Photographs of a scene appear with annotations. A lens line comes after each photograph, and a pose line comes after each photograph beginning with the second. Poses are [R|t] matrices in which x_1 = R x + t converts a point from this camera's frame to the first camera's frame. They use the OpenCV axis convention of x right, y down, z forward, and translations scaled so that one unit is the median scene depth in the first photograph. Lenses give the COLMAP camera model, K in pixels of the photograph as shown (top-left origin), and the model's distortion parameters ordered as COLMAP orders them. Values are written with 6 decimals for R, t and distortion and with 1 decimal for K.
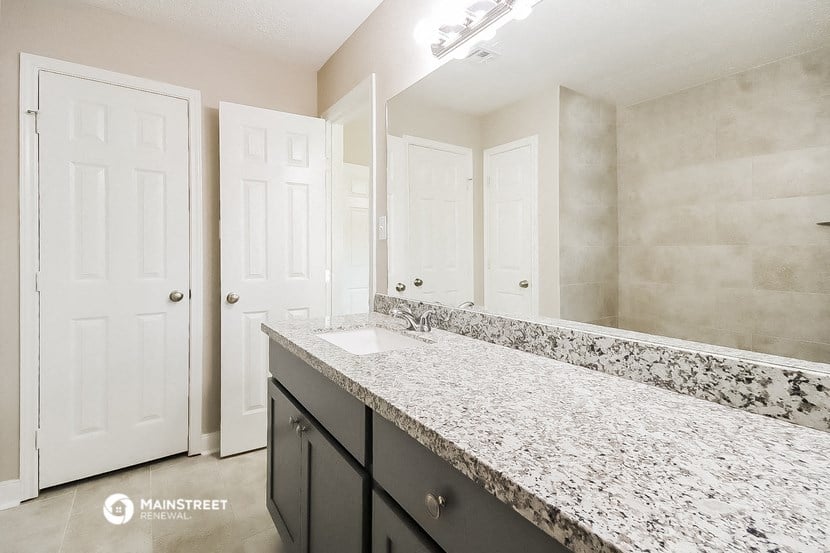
lens RADIAL K [[392.4, 0, 413.4], [0, 392.4, 256.6], [0, 0, 1]] dist [-0.000336, 0.000551]
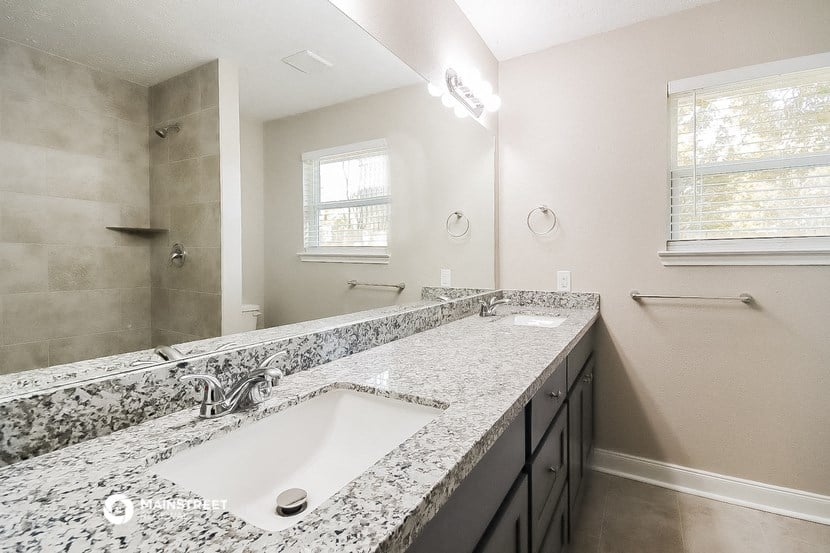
lens RADIAL K [[392.4, 0, 413.4], [0, 392.4, 256.6], [0, 0, 1]] dist [-0.000336, 0.000551]
pose [[-0.427697, -0.008823, 0.903879, -0.683646], [-0.003416, 0.999961, 0.008145, -0.021612], [-0.903916, 0.000395, -0.427711, 1.238191]]
